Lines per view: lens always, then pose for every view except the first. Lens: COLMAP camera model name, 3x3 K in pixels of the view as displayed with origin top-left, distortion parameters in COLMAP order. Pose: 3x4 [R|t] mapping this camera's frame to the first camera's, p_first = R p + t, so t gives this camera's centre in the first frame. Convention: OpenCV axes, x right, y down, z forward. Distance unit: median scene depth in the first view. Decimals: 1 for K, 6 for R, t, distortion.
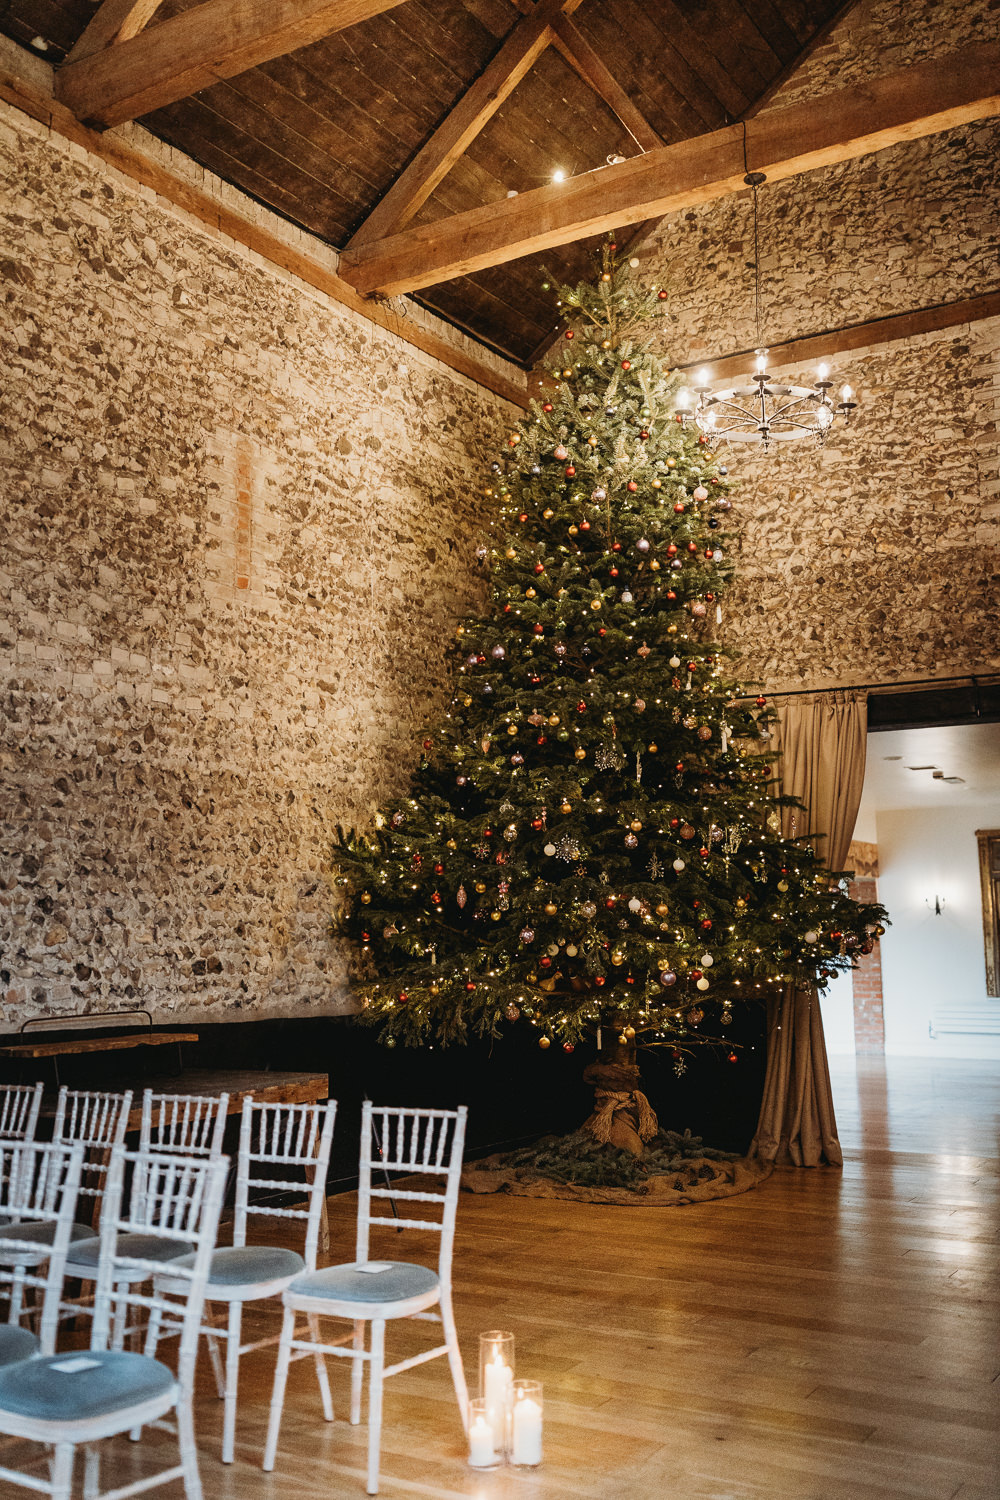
lens RADIAL K [[1424.7, 0, 495.4], [0, 1424.7, 733.5], [0, 0, 1]] dist [0.009351, -0.009233]
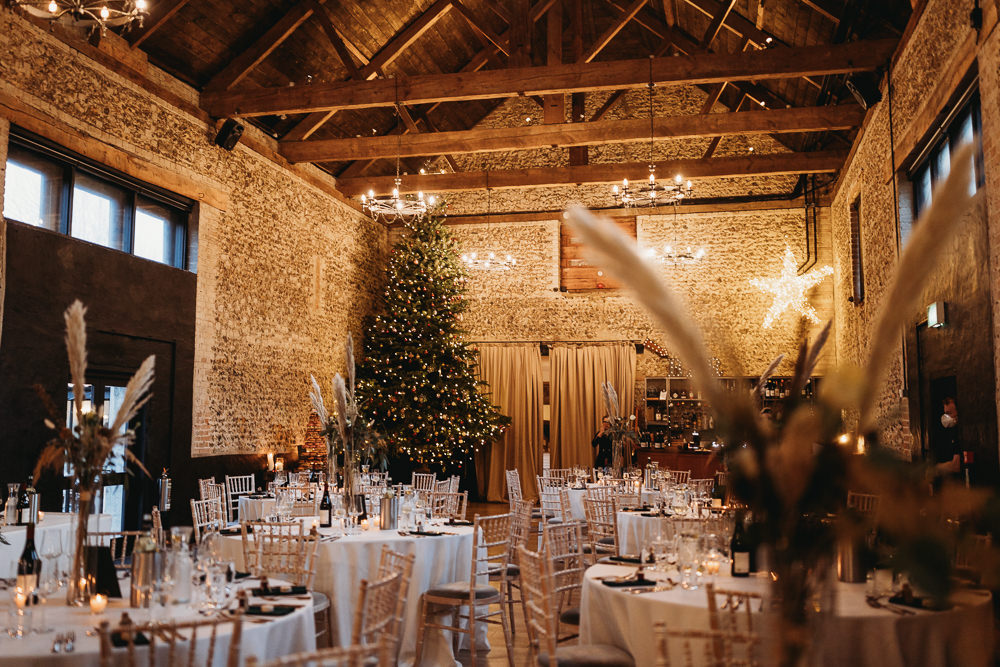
lens RADIAL K [[972.7, 0, 500.0], [0, 972.7, 333.5], [0, 0, 1]] dist [0.008581, -0.004444]
pose [[0.944740, 0.042157, 0.325099, -0.493730], [-0.058642, 0.997434, 0.041073, -0.161752], [-0.322533, -0.057868, 0.944788, -1.085117]]
